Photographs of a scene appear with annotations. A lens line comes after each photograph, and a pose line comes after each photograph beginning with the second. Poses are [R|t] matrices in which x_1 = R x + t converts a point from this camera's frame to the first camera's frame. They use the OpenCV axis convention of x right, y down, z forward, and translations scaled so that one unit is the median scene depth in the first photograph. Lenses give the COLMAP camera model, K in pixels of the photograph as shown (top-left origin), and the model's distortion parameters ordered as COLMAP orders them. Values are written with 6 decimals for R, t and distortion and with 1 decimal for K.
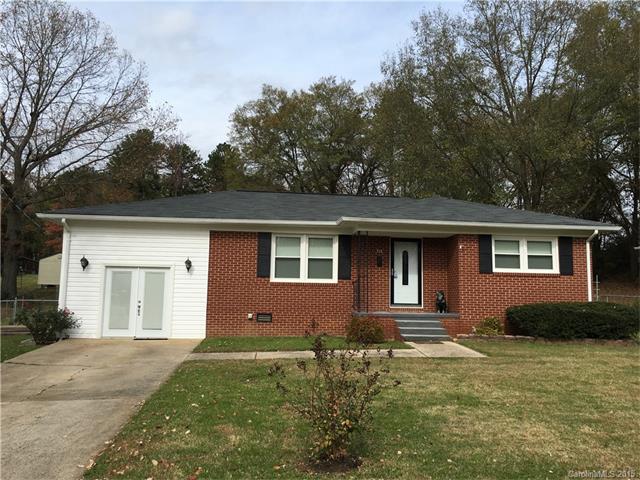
lens RADIAL K [[545.3, 0, 320.0], [0, 545.3, 240.0], [0, 0, 1]] dist [0.089157, -0.119012]
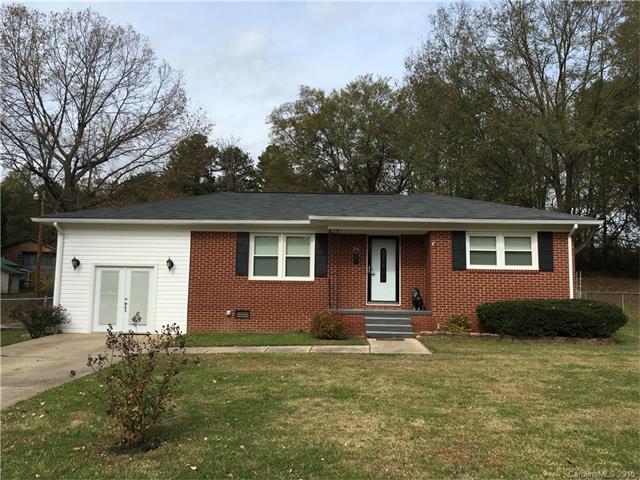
lens RADIAL K [[545.3, 0, 320.0], [0, 545.3, 240.0], [0, 0, 1]] dist [0.089157, -0.119012]
pose [[0.992099, -0.013634, -0.124712, 0.171507], [0.013971, 0.999901, 0.001826, 0.001240], [0.124675, -0.003554, 0.992191, -0.008644]]
